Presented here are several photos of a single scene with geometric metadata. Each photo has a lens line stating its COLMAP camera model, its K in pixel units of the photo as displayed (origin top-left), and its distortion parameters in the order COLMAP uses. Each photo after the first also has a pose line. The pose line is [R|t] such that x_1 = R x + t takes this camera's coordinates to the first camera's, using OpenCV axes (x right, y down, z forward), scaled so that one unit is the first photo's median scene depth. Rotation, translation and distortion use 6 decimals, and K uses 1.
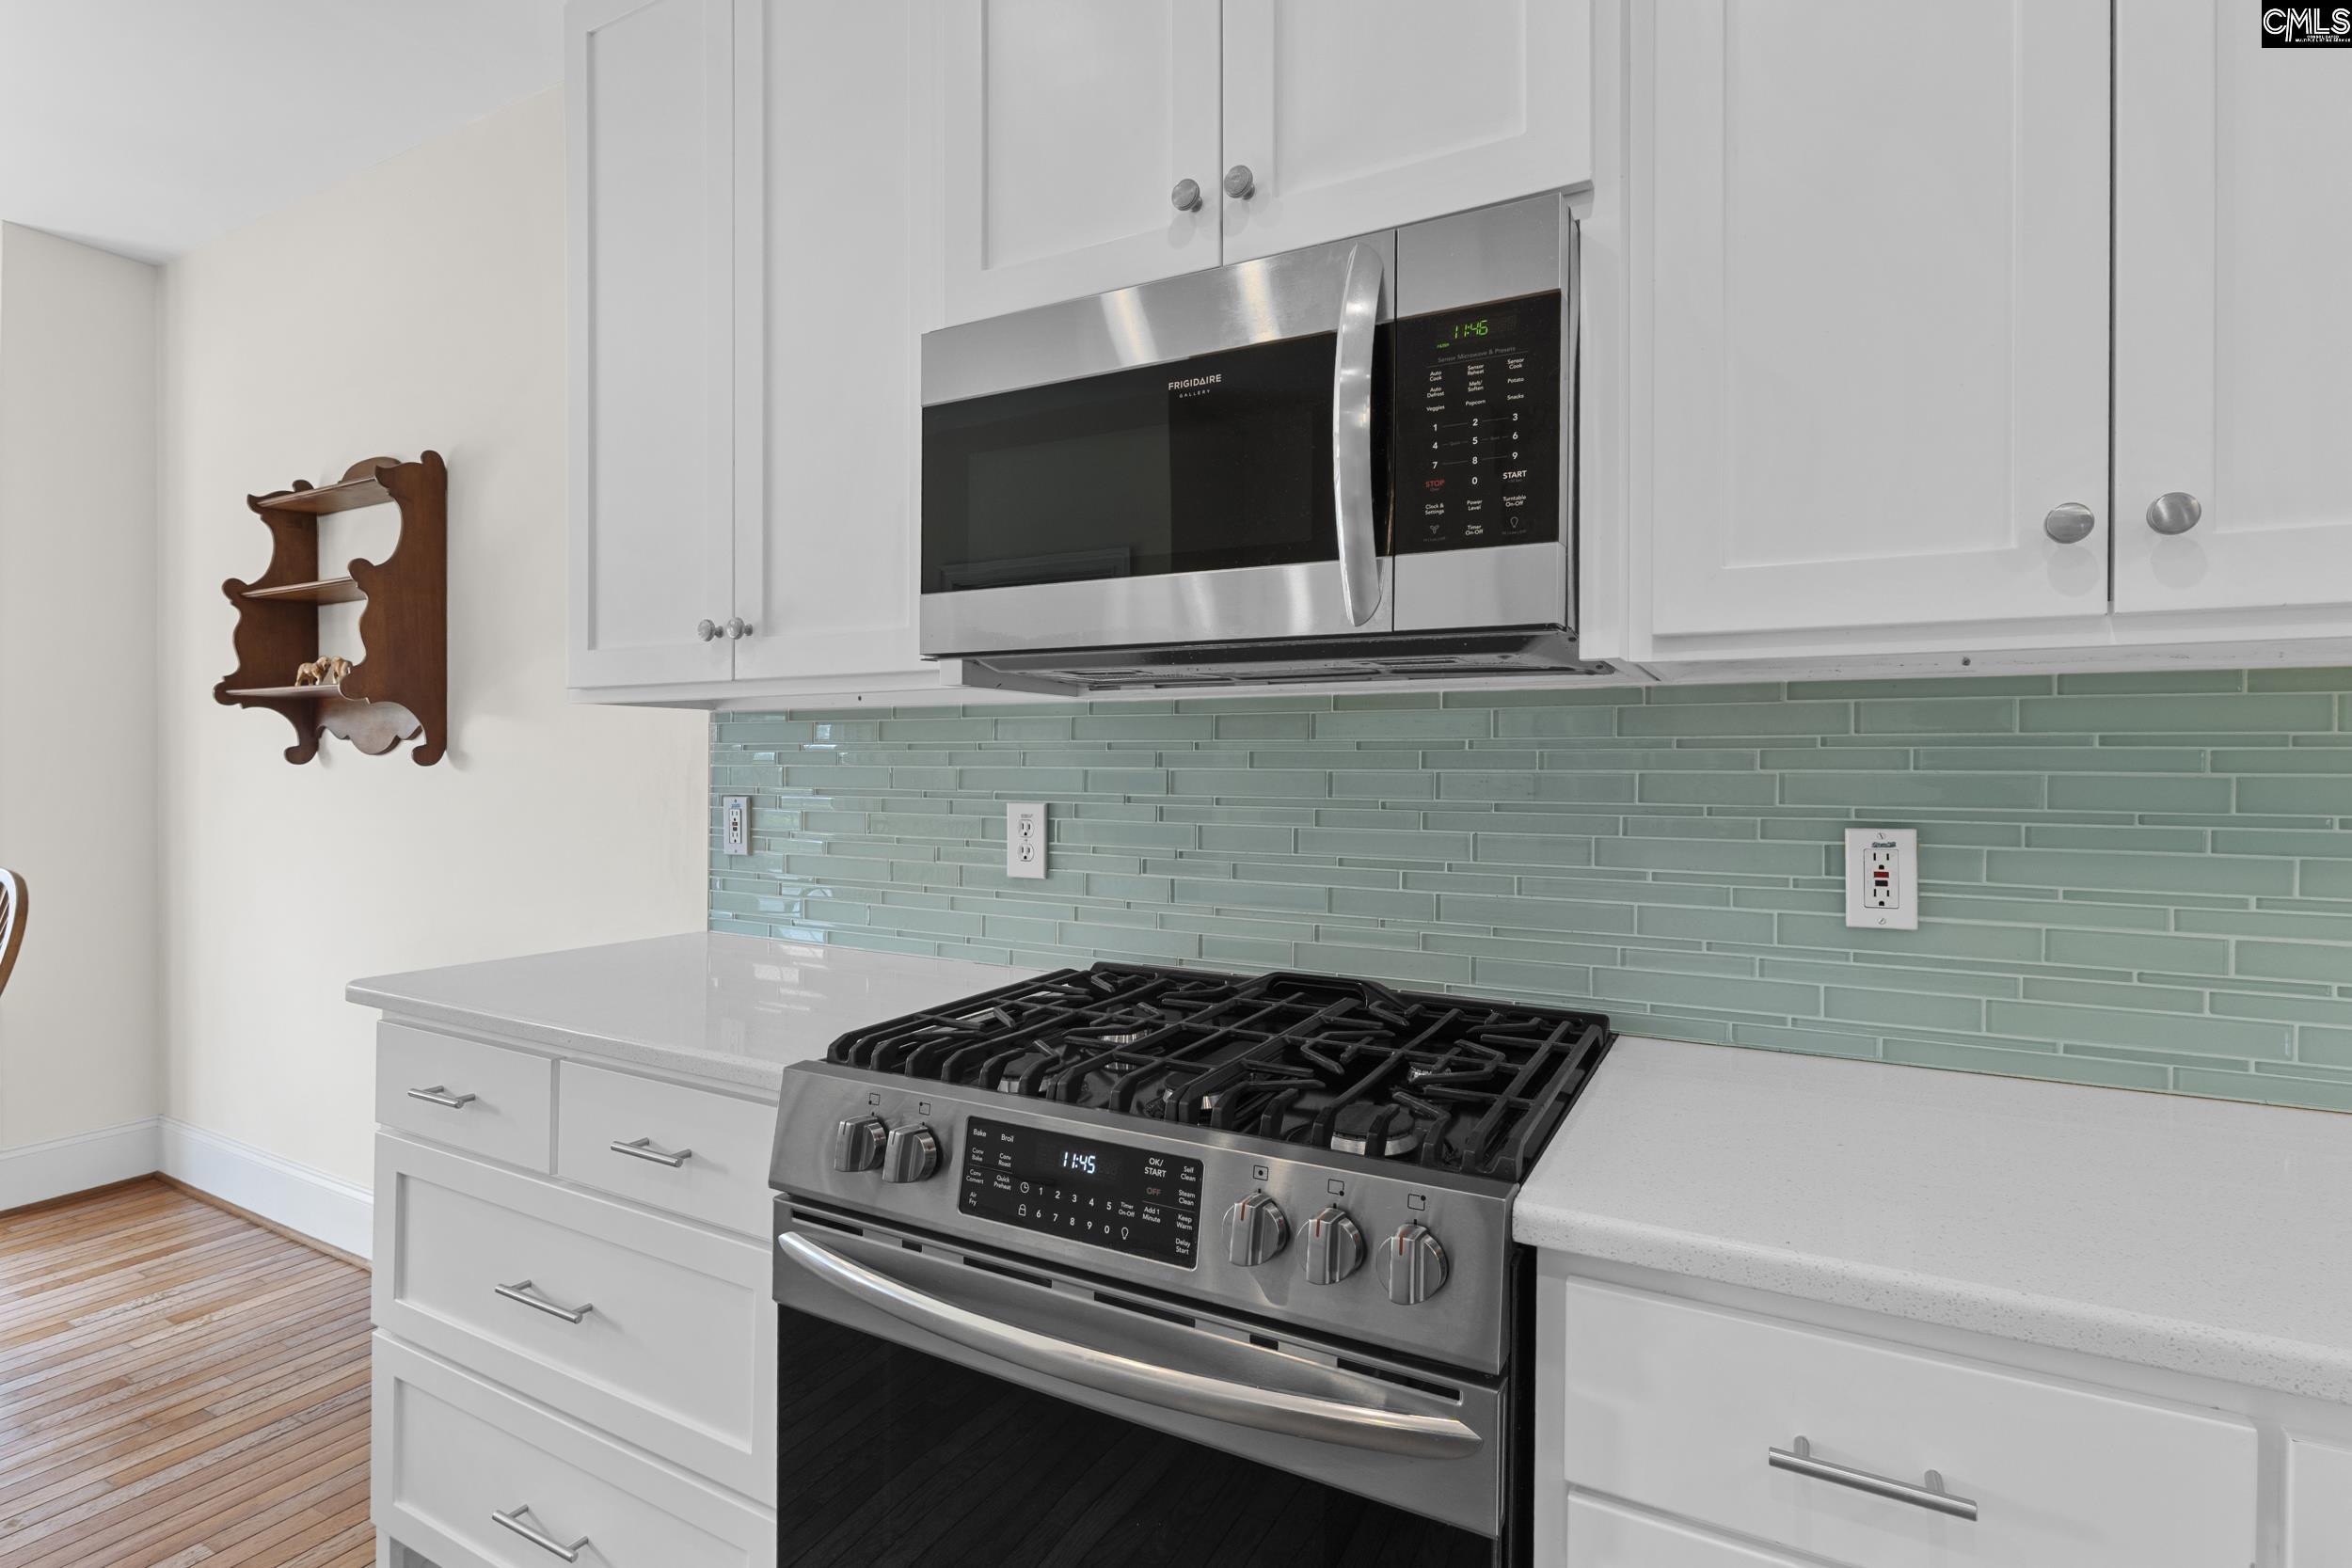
lens RADIAL K [[1119.4, 0, 1178.2], [0, 1119.4, 773.9], [0, 0, 1]] dist [-0.006462, 0.000540]
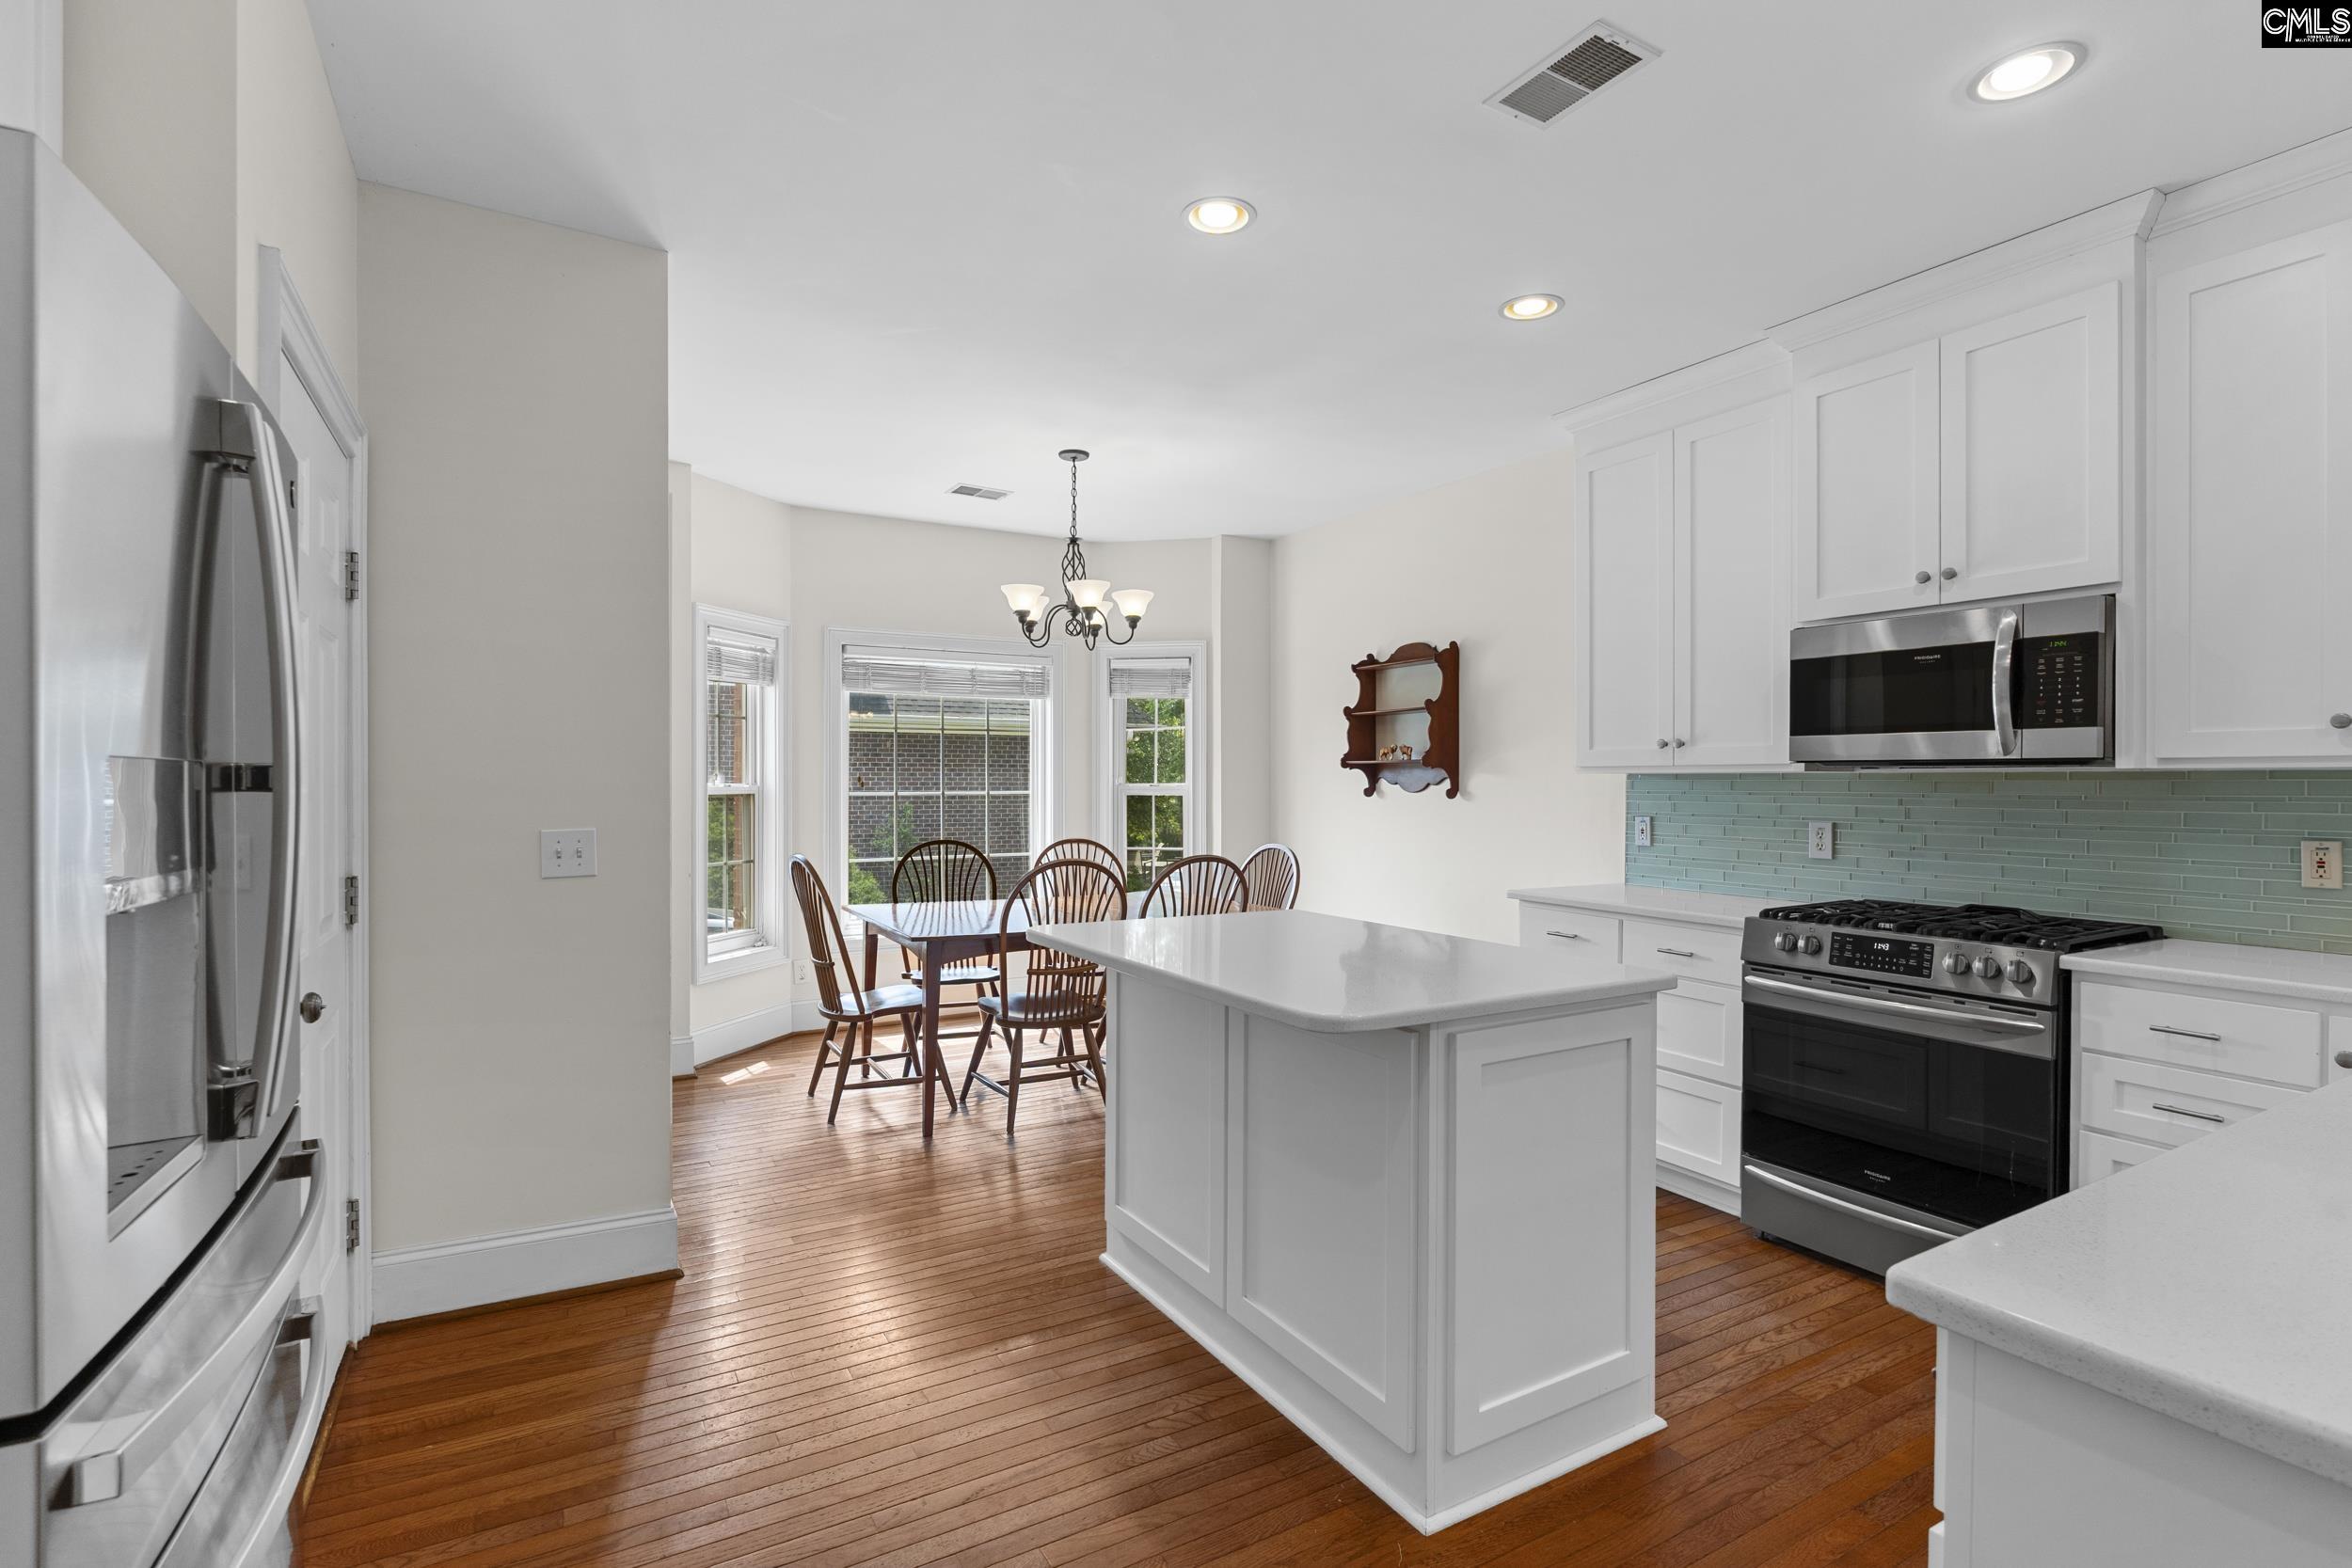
lens RADIAL K [[1119.4, 0, 1139.7], [0, 1119.4, 787.0], [0, 0, 1]] dist [-0.006462, 0.000540]
pose [[0.842355, 0.000307, -0.538924, -0.119235], [-0.001899, 0.999995, -0.002399, -0.043781], [0.538920, 0.003044, 0.842351, -1.979397]]
